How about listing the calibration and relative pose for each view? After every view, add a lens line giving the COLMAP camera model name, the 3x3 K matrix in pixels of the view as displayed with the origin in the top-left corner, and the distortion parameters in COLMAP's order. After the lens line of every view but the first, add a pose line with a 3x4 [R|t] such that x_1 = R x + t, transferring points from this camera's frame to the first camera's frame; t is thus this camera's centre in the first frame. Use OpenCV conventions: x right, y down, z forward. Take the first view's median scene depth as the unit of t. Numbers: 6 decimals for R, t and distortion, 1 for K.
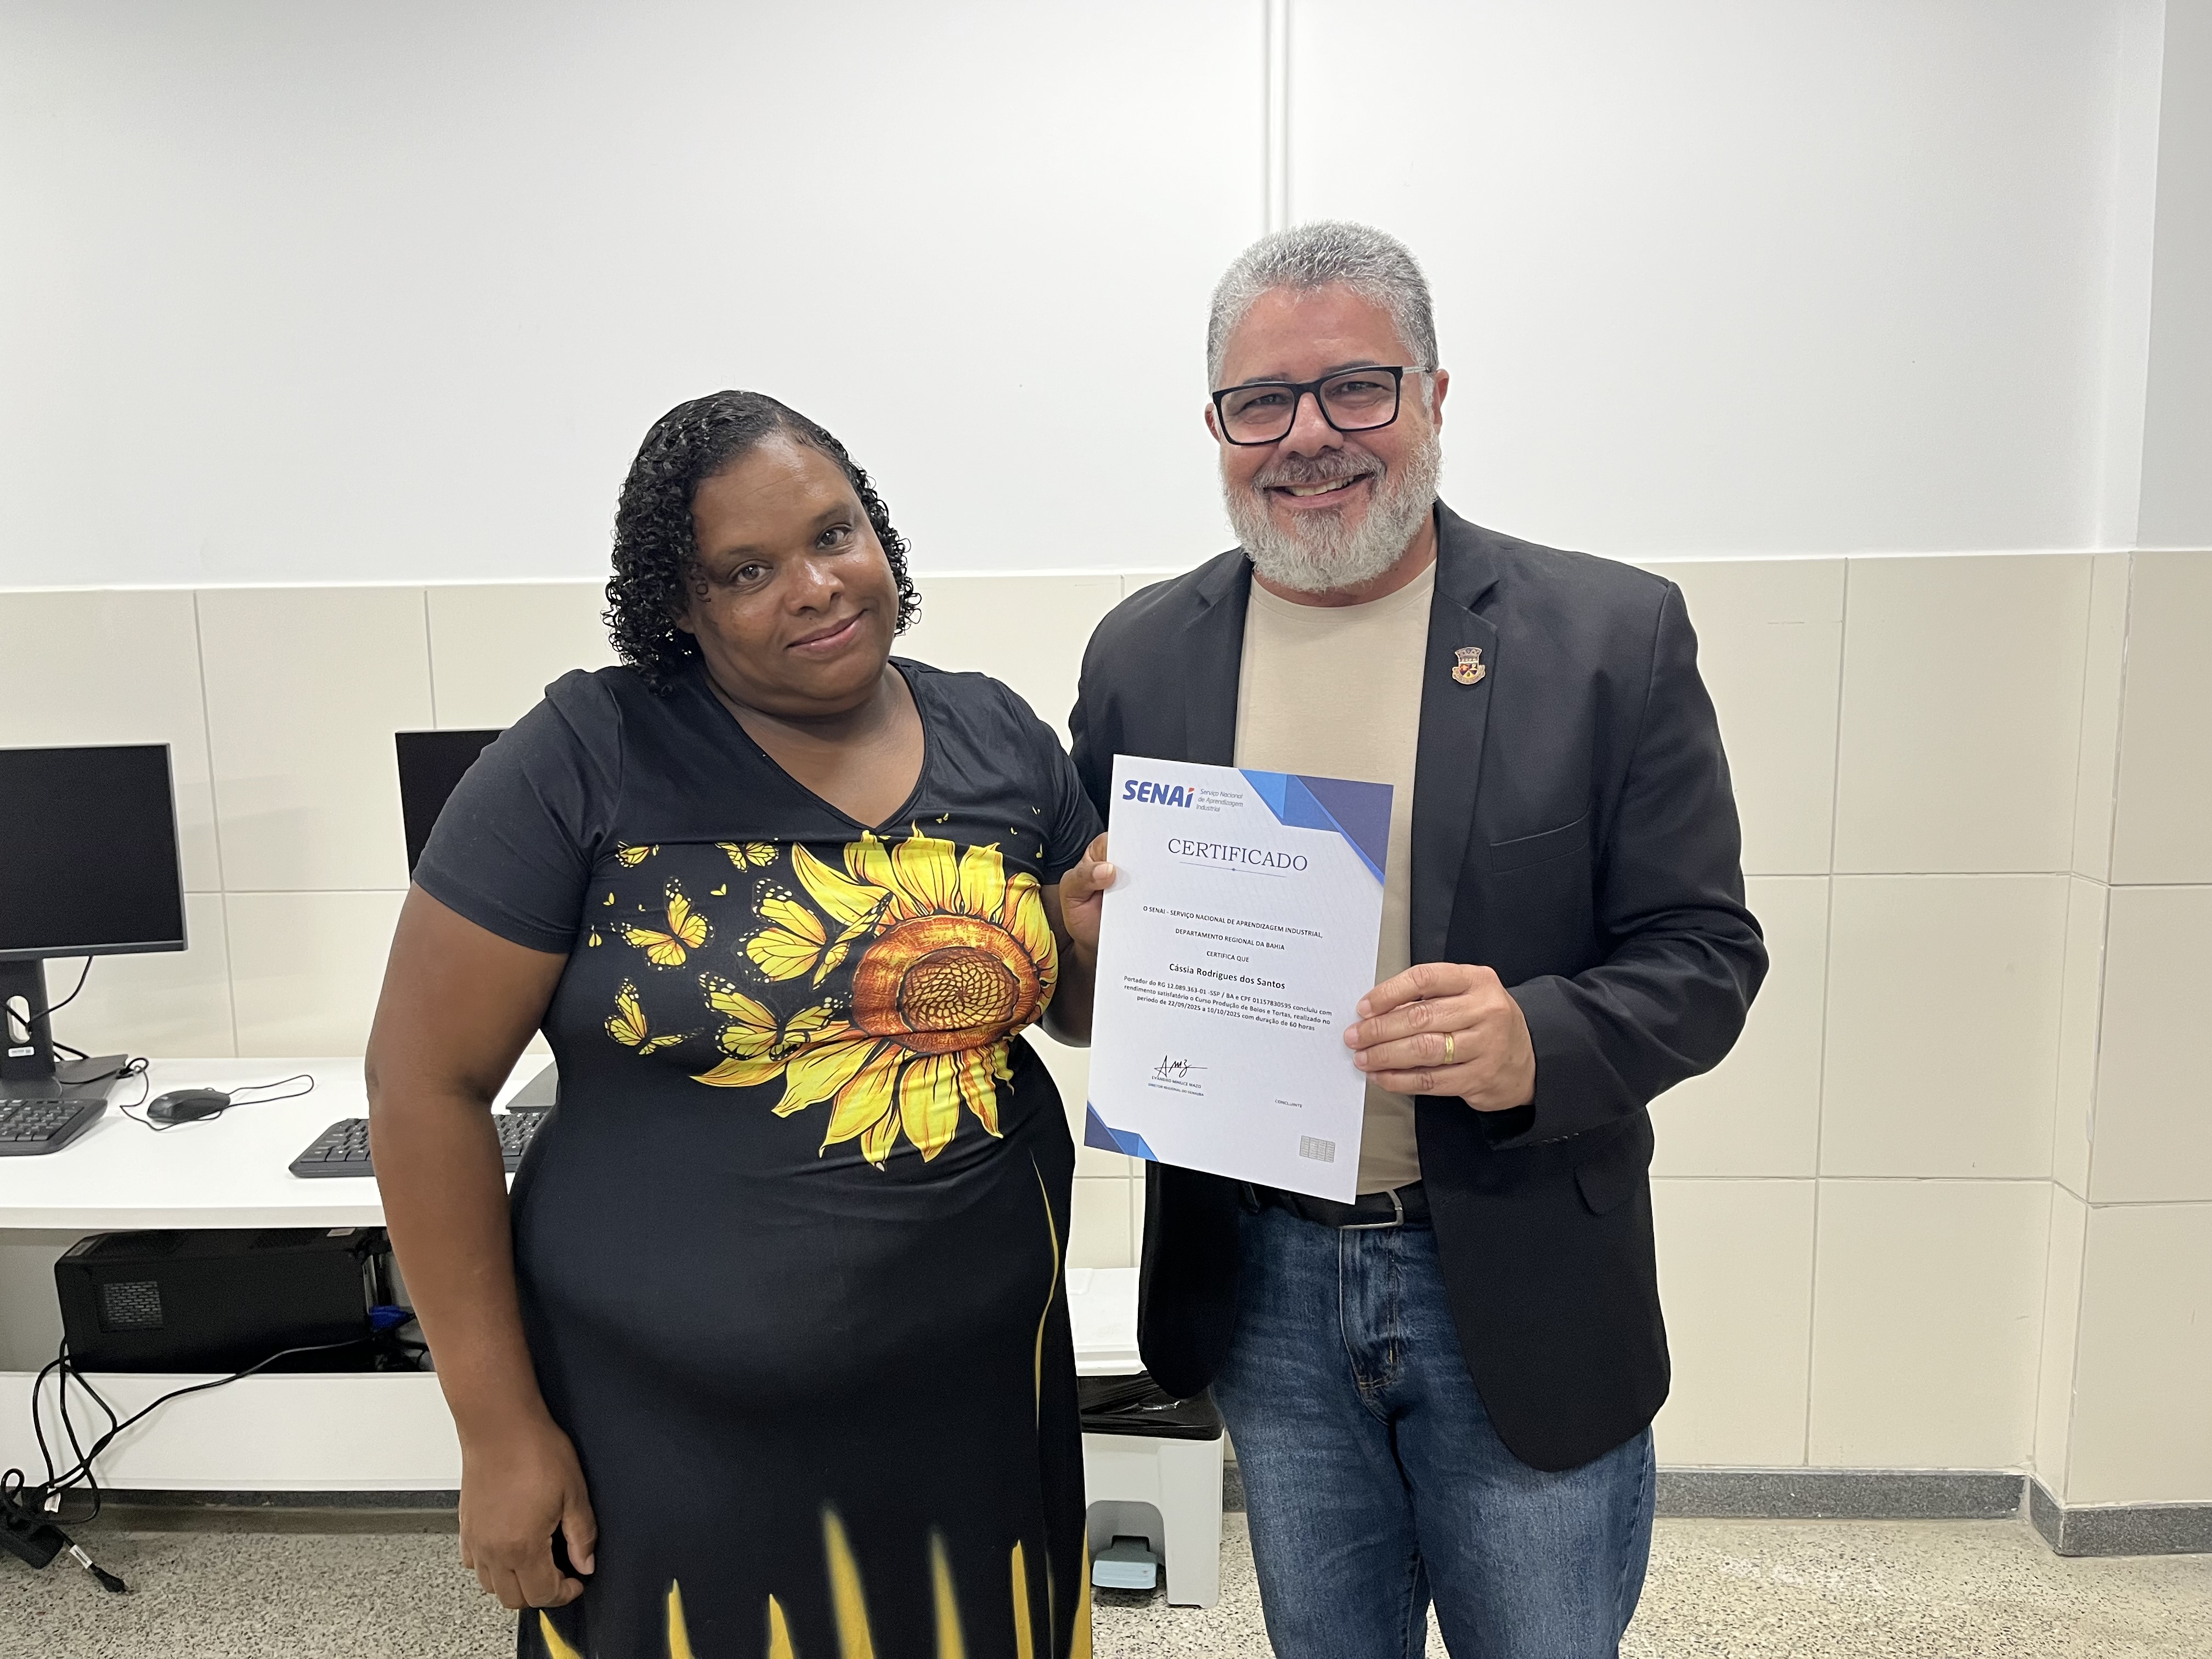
lens RADIAL K [[1682.8, 0, 1106.0], [0, 1682.8, 829.5], [0, 0, 1]] dist [0.101007, -0.152660]
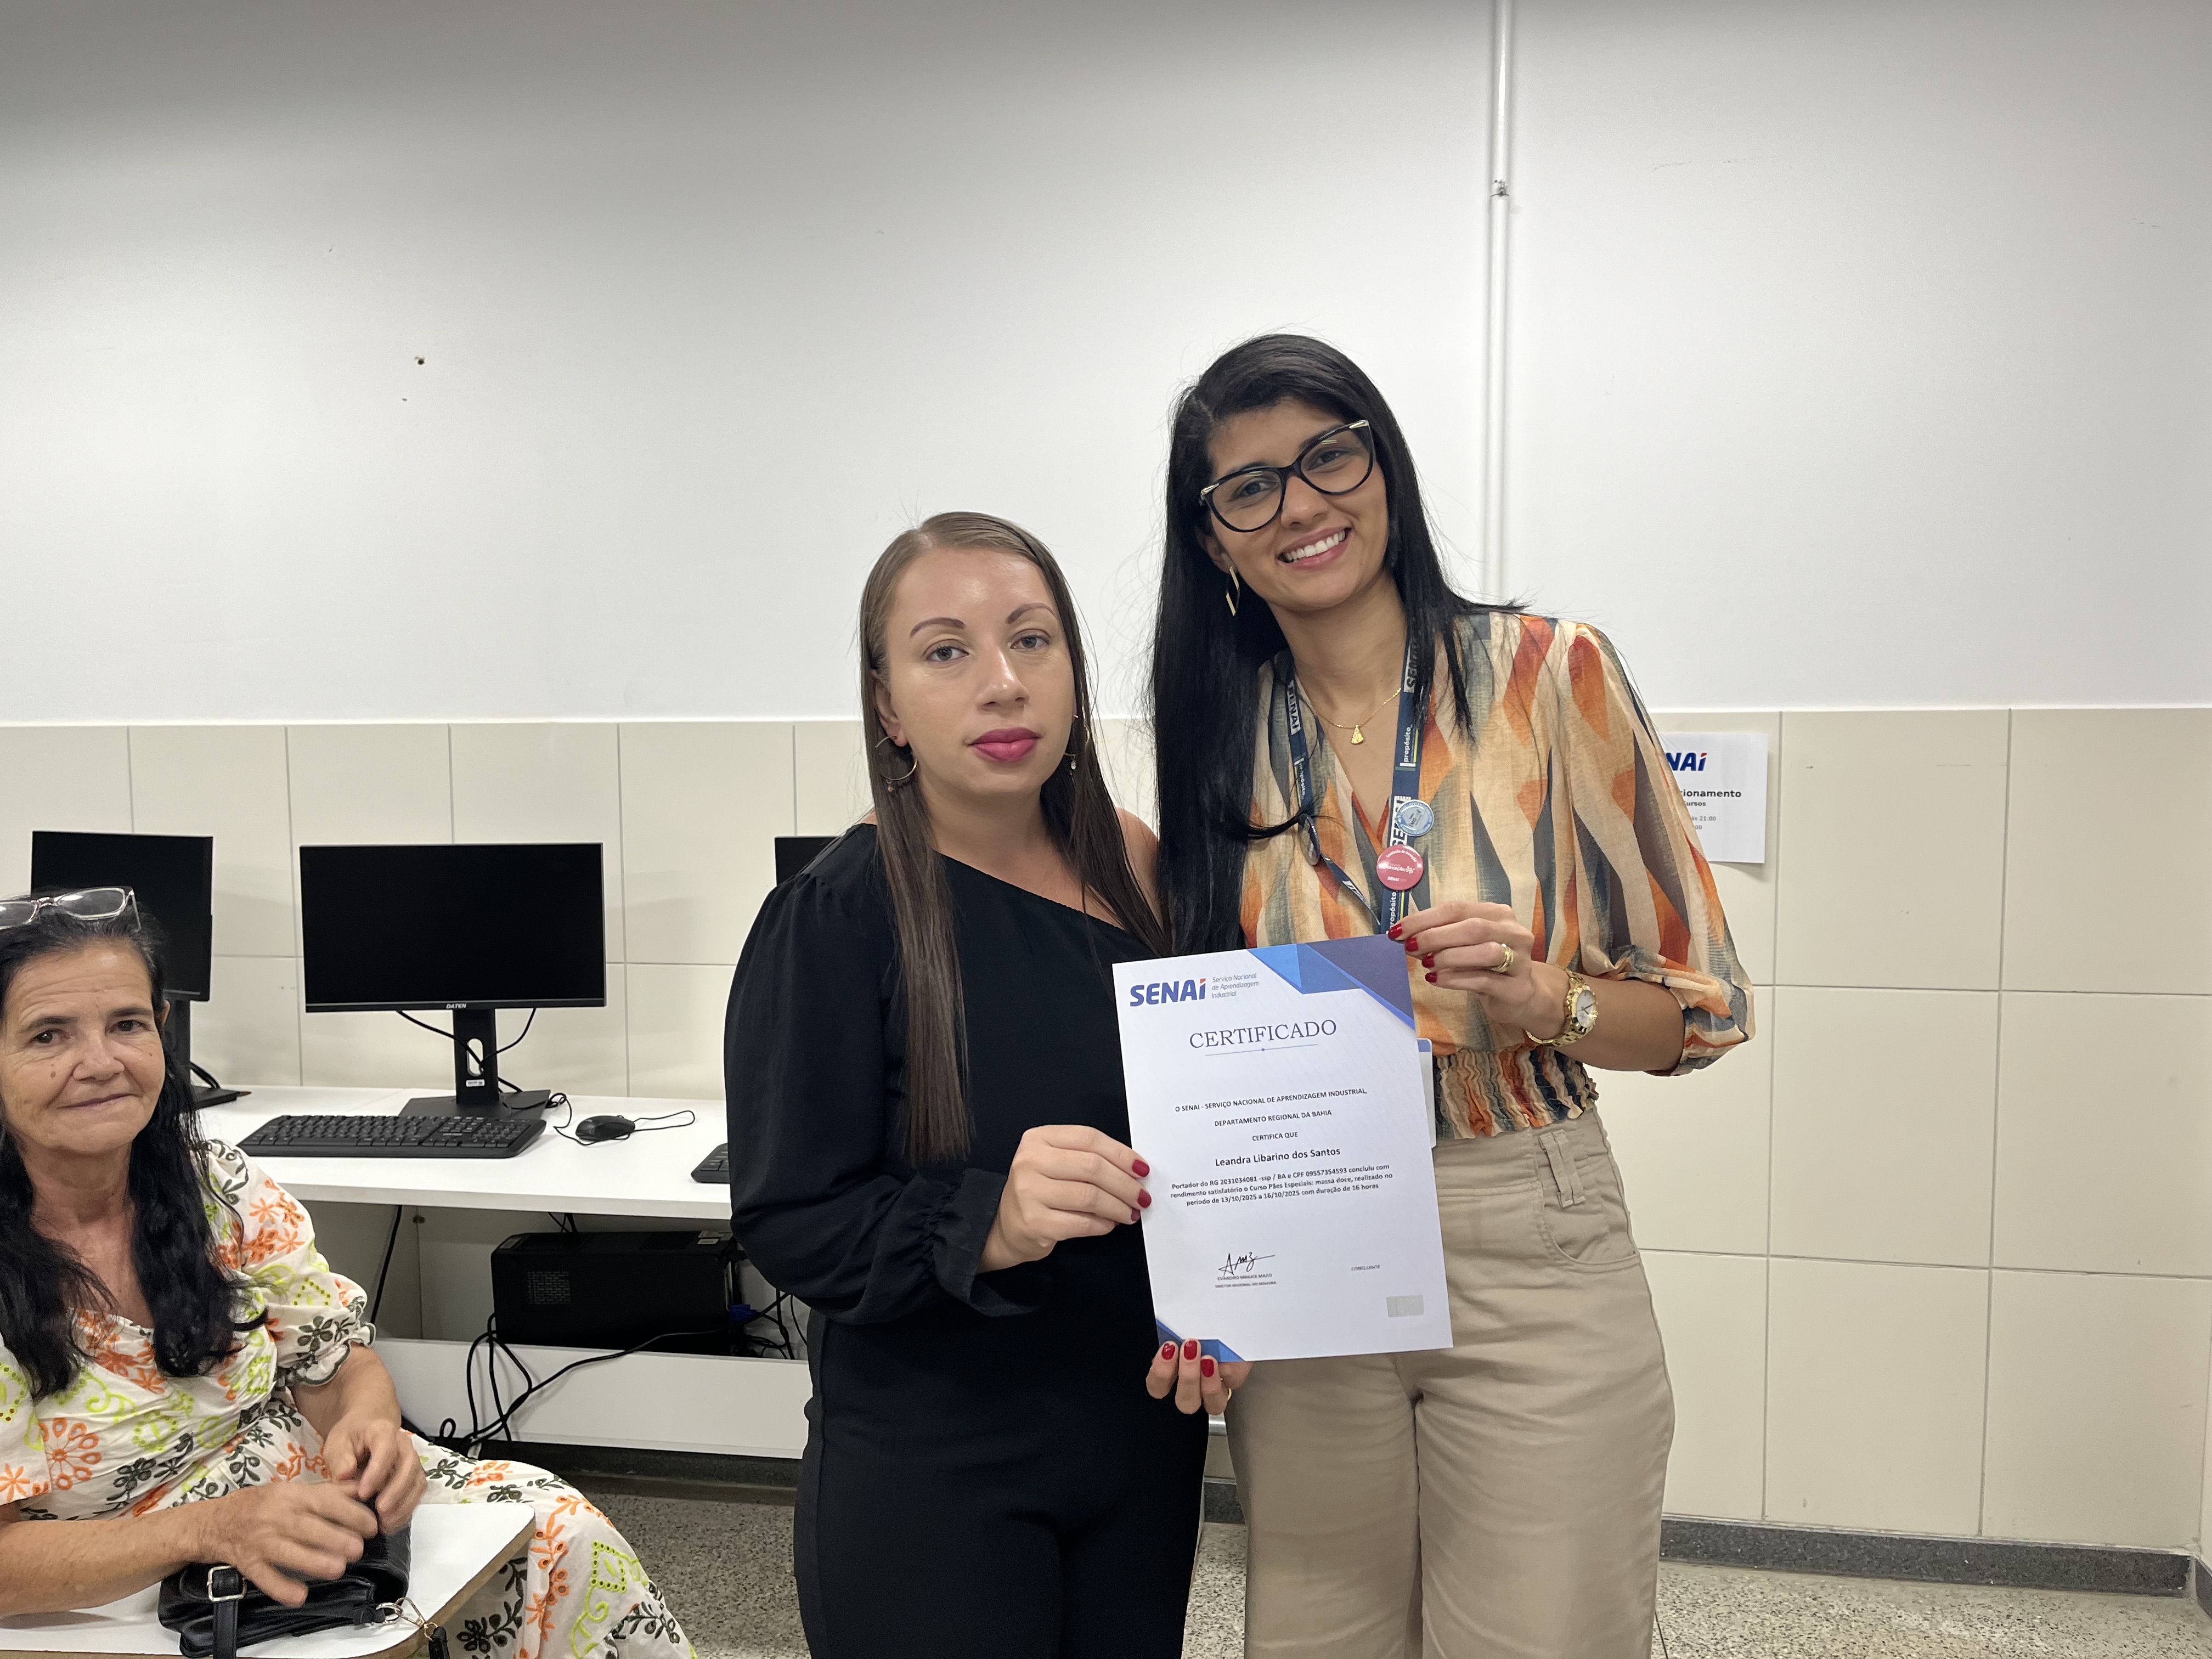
lens RADIAL K [[1703.4, 0, 1096.4], [0, 1703.4, 852.3], [0, 0, 1]] dist [0.078385, -0.112508]
pose [[0.989290, 0.020761, -0.144480, 0.002820], [-0.029292, 0.997935, -0.057170, 0.018192], [0.142994, 0.060790, 0.987855, -0.204244]]
